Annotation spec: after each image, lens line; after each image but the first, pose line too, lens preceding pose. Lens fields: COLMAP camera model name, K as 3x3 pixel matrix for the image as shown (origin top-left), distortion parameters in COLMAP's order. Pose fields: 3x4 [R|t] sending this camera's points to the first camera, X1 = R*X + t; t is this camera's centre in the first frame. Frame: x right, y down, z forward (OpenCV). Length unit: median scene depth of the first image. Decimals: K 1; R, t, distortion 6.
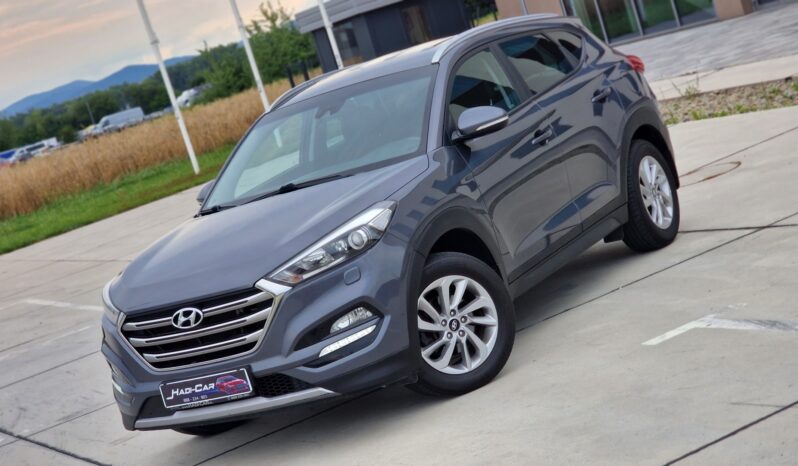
lens RADIAL K [[1652.4, 0, 399.0], [0, 1652.4, 233.0], [0, 0, 1]] dist [-0.885443, 11.193148]
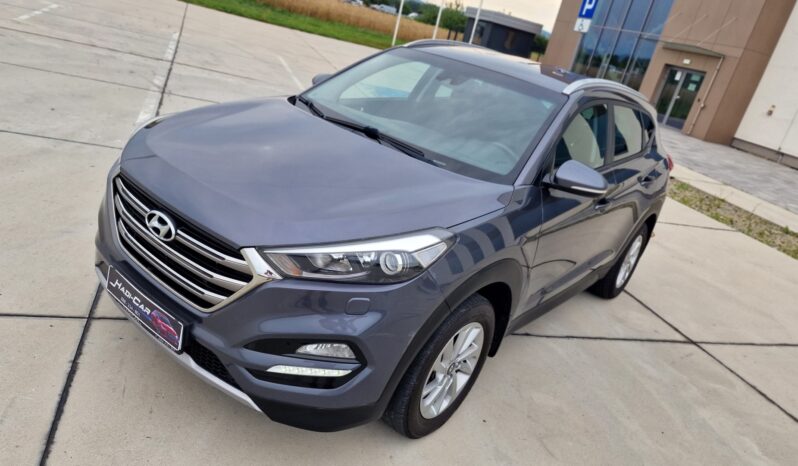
lens RADIAL K [[567.2, 0, 399.0], [0, 567.2, 233.0], [0, 0, 1]] dist [0.017348, -0.006626]
pose [[0.843343, 0.535697, 0.042437, -0.034559], [-0.529330, 0.814508, 0.237458, -0.062682], [0.092640, -0.222722, 0.970470, 0.625974]]
